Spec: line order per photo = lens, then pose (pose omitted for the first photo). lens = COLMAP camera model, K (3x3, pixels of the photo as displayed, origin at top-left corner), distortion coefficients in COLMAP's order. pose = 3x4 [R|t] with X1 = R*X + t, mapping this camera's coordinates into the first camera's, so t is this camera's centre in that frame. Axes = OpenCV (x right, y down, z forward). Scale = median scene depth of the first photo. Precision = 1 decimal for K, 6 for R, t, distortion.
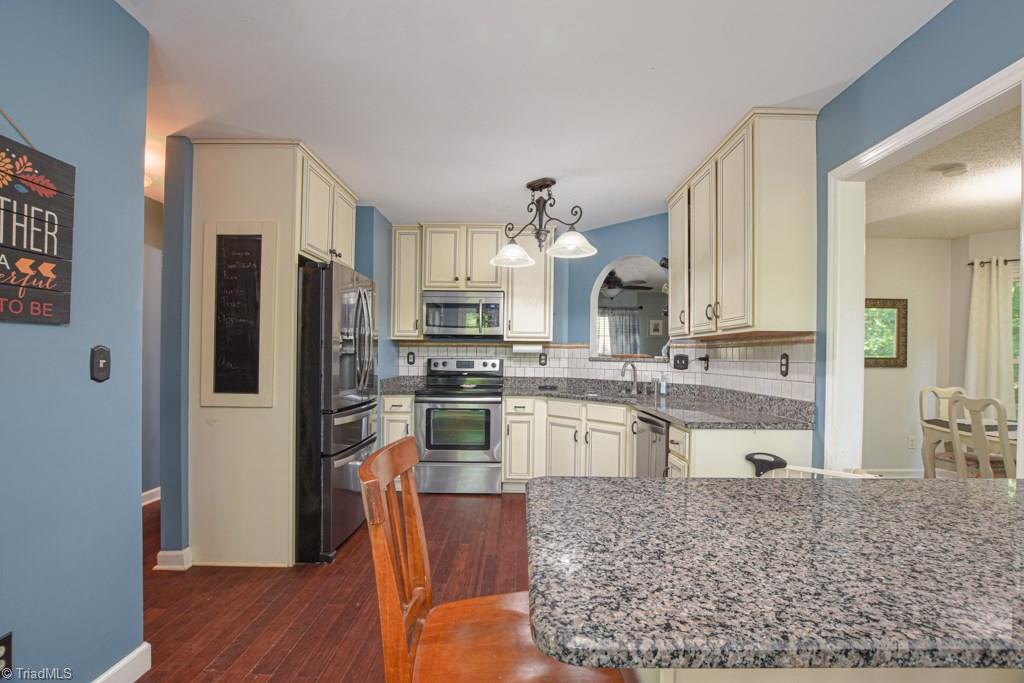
lens RADIAL K [[462.5, 0, 513.5], [0, 462.5, 349.6], [0, 0, 1]] dist [-0.027426, 0.001585]
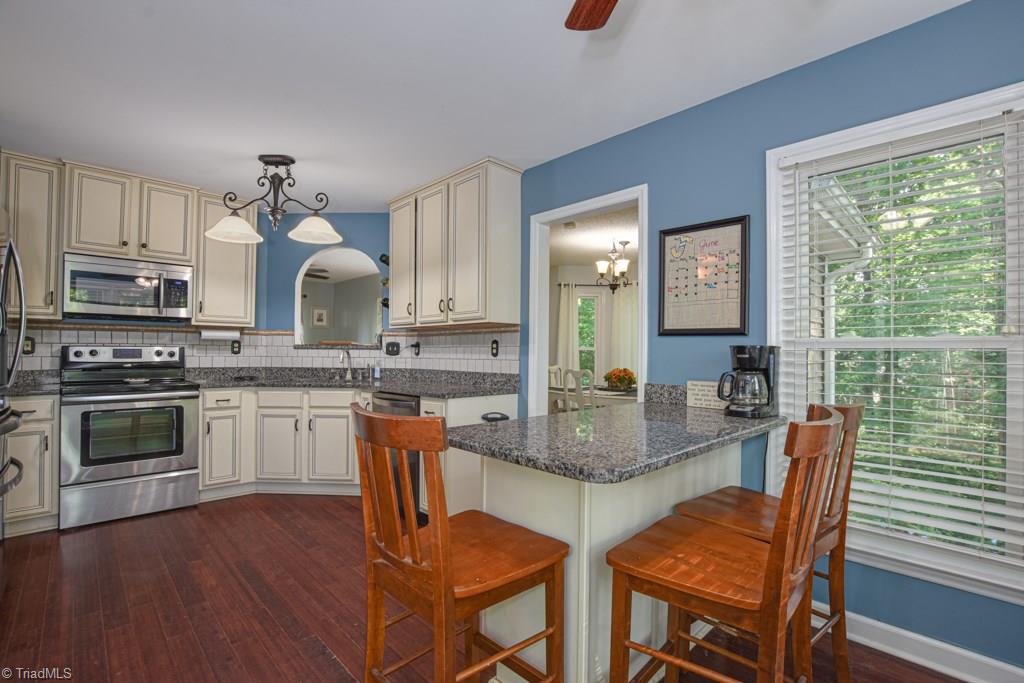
lens RADIAL K [[462.5, 0, 519.3], [0, 462.5, 340.0], [0, 0, 1]] dist [-0.027426, 0.001585]
pose [[0.711100, 0.011533, 0.702997, -0.209722], [-0.007743, 0.999933, -0.008572, 0.013146], [-0.703049, 0.000652, 0.711141, -0.015225]]
